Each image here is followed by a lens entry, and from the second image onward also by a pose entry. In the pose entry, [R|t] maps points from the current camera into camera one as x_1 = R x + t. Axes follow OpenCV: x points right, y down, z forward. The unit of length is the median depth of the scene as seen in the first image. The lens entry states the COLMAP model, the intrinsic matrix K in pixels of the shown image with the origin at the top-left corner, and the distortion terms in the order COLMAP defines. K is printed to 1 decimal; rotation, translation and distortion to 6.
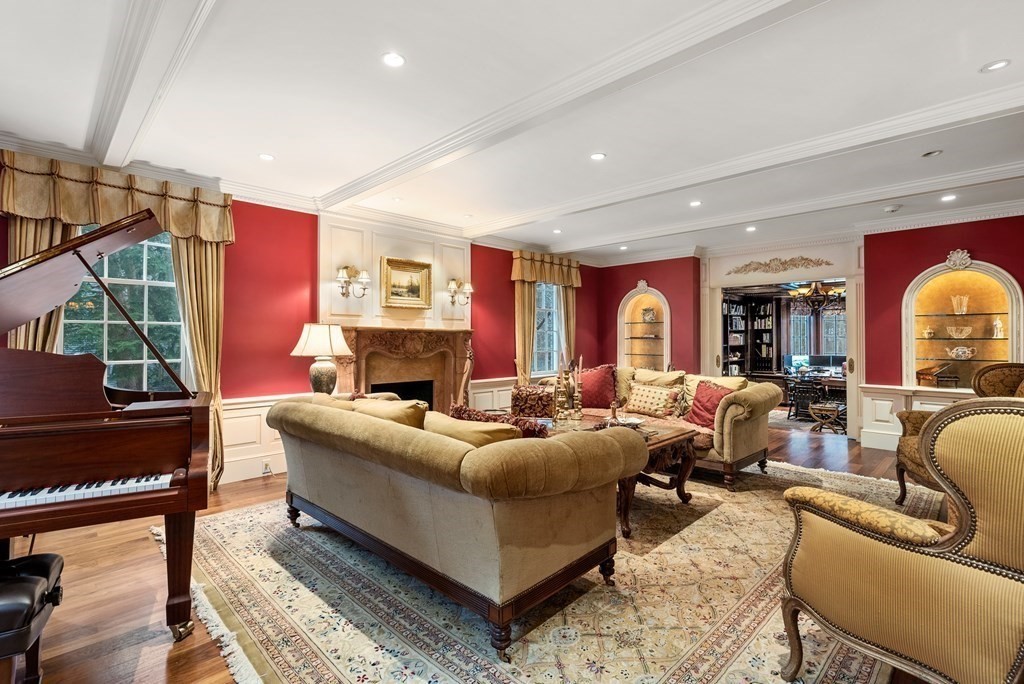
lens RADIAL K [[471.6, 0, 509.8], [0, 471.6, 340.7], [0, 0, 1]] dist [-0.011247, 0.000051]
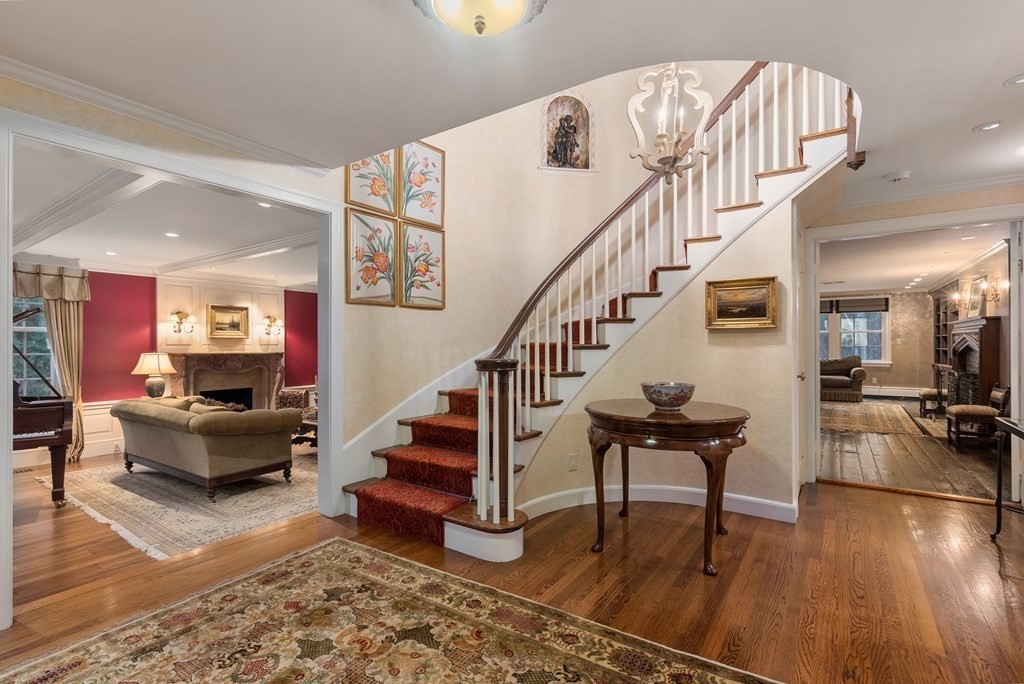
lens RADIAL K [[471.6, 0, 515.5], [0, 471.6, 349.5], [0, 0, 1]] dist [-0.011247, 0.000051]
pose [[0.982044, -0.005488, 0.188573, 0.503416], [0.003716, 0.999946, 0.009747, -0.061126], [-0.188616, -0.008872, 0.982011, -0.785142]]
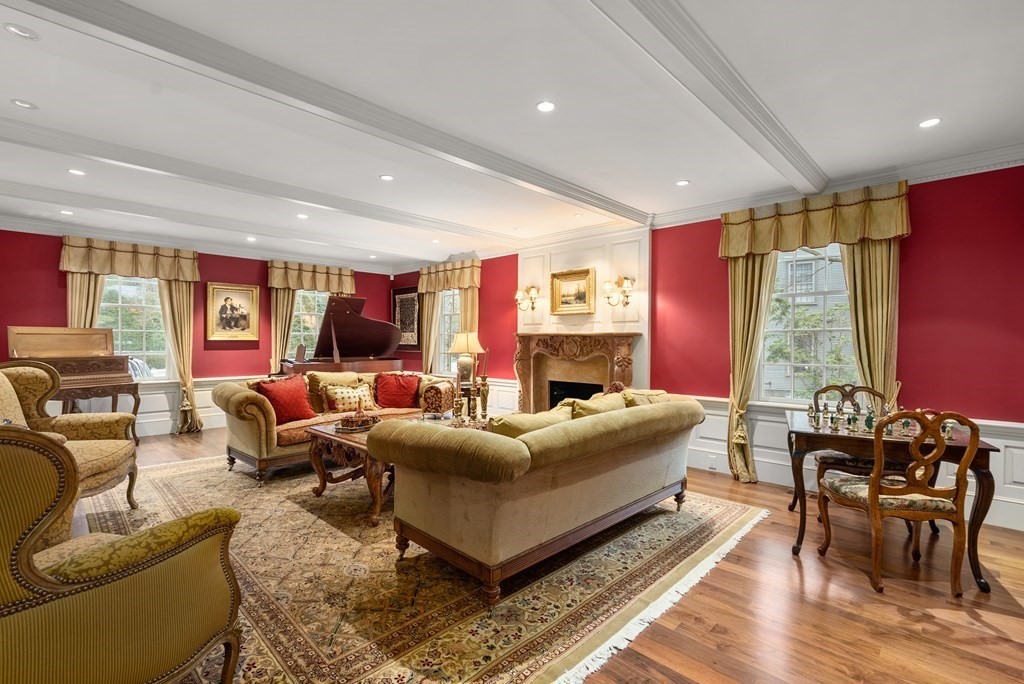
lens RADIAL K [[471.6, 0, 511.7], [0, 471.6, 335.7], [0, 0, 1]] dist [-0.011247, 0.000051]
pose [[0.013787, -0.020080, -0.999703, 1.155103], [-0.011685, 0.999727, -0.020242, 0.005085], [0.999837, 0.011961, 0.013549, 1.133131]]
